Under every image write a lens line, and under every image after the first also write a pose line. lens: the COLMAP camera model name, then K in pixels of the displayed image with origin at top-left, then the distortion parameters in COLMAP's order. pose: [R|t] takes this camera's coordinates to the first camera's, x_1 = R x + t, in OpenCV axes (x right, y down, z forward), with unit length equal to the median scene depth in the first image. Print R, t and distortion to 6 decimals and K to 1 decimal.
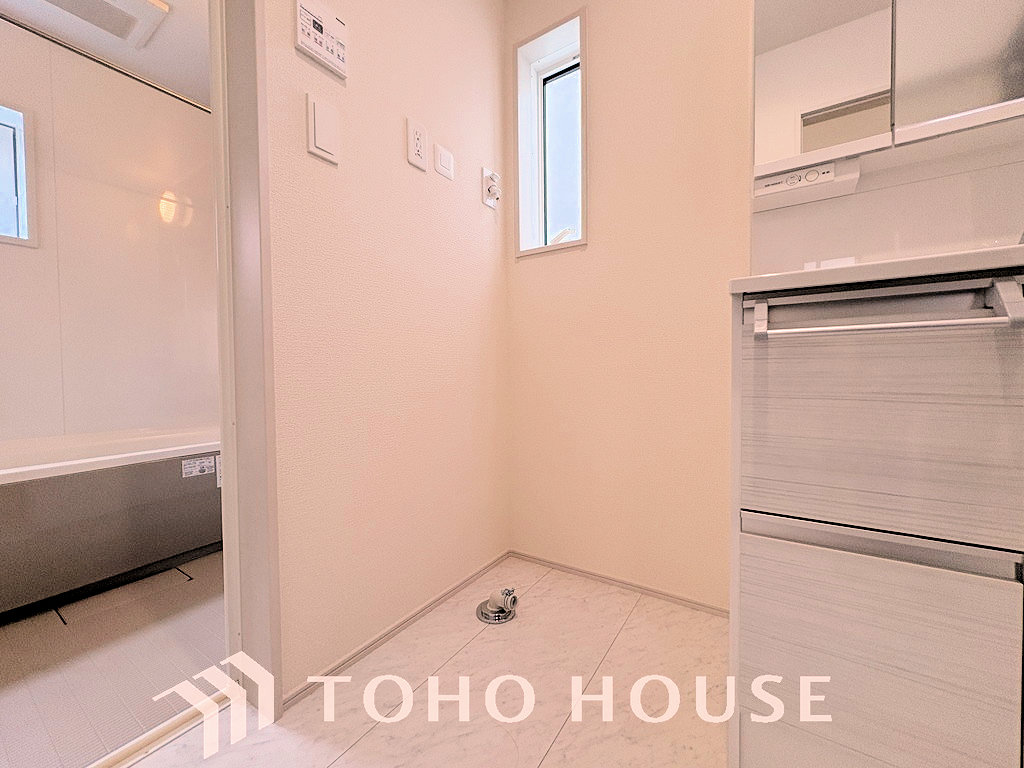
lens RADIAL K [[406.5, 0, 509.4], [0, 406.5, 379.4], [0, 0, 1]] dist [0.001193, -0.000035]
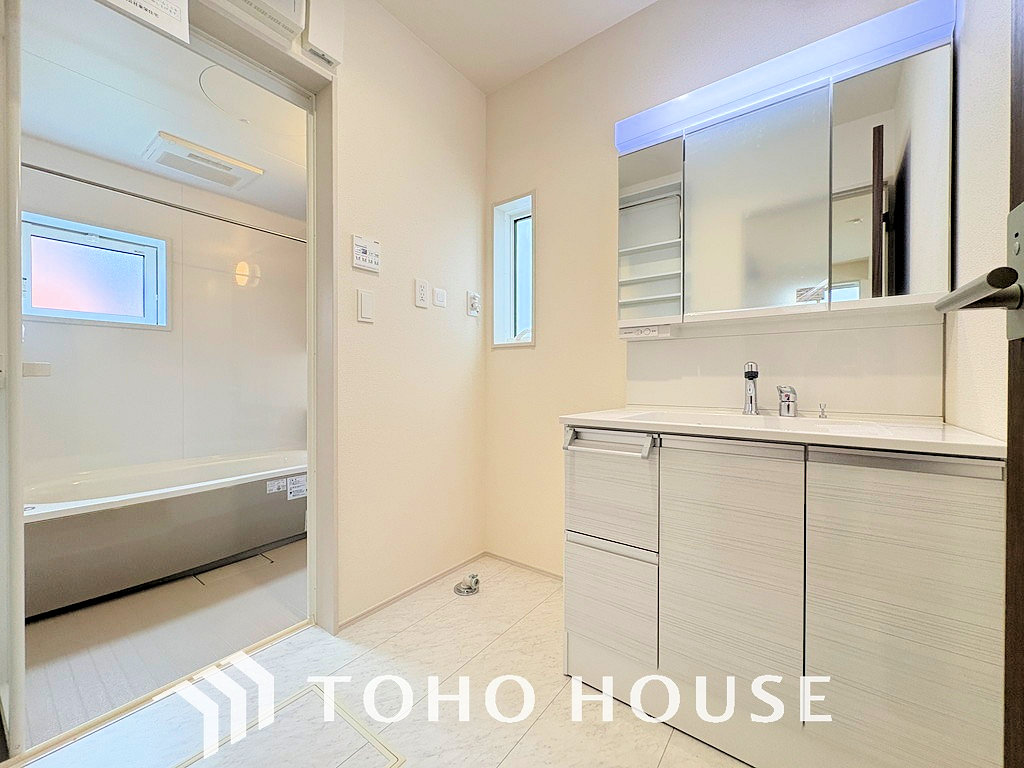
lens RADIAL K [[406.5, 0, 506.4], [0, 406.5, 380.2], [0, 0, 1]] dist [0.001193, -0.000035]
pose [[0.997538, 0.010933, -0.069268, 0.189480], [-0.012196, 0.999766, -0.017844, -0.177454], [0.069057, 0.018645, 0.997438, -0.487943]]
